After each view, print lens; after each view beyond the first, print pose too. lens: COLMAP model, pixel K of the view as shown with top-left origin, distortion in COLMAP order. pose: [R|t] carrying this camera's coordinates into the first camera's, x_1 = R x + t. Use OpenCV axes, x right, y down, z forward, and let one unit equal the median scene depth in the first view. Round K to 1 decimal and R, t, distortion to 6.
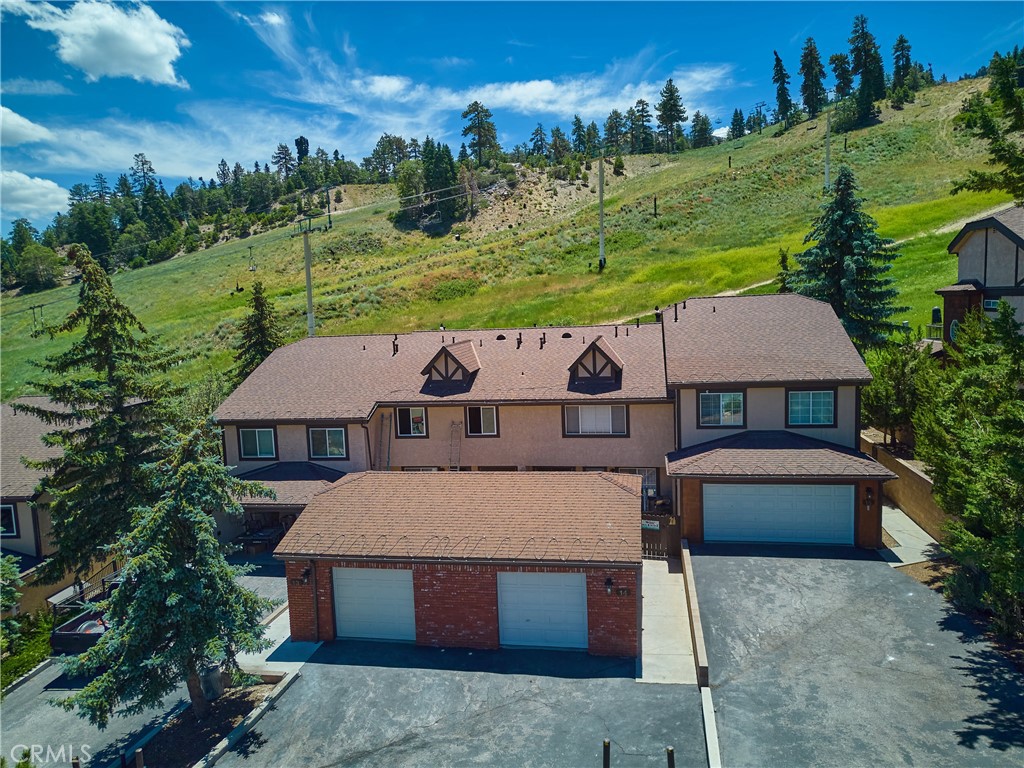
lens RADIAL K [[721.3, 0, 512.0], [0, 721.3, 384.0], [0, 0, 1]] dist [0.077920, -0.077188]
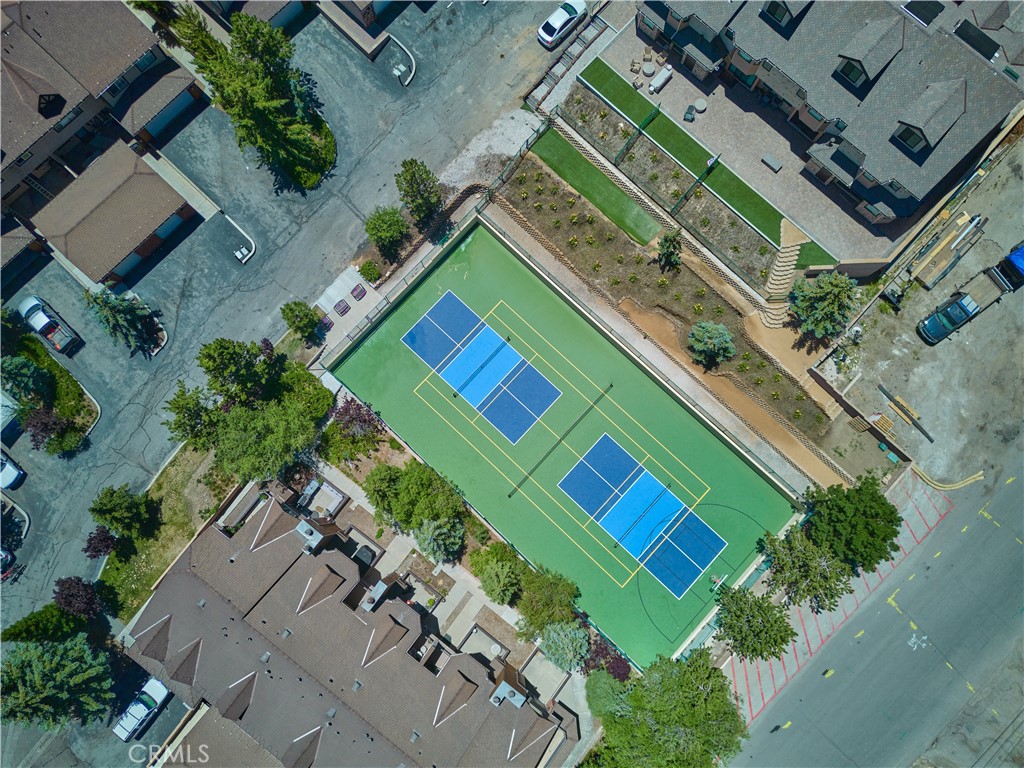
lens RADIAL K [[721.3, 0, 512.0], [0, 721.3, 384.0], [0, 0, 1]] dist [0.077920, -0.077188]
pose [[0.538917, -0.824900, 0.170613, -0.265942], [0.073224, 0.247651, 0.966078, -2.510010], [-0.839171, -0.508143, 0.193866, -1.250115]]
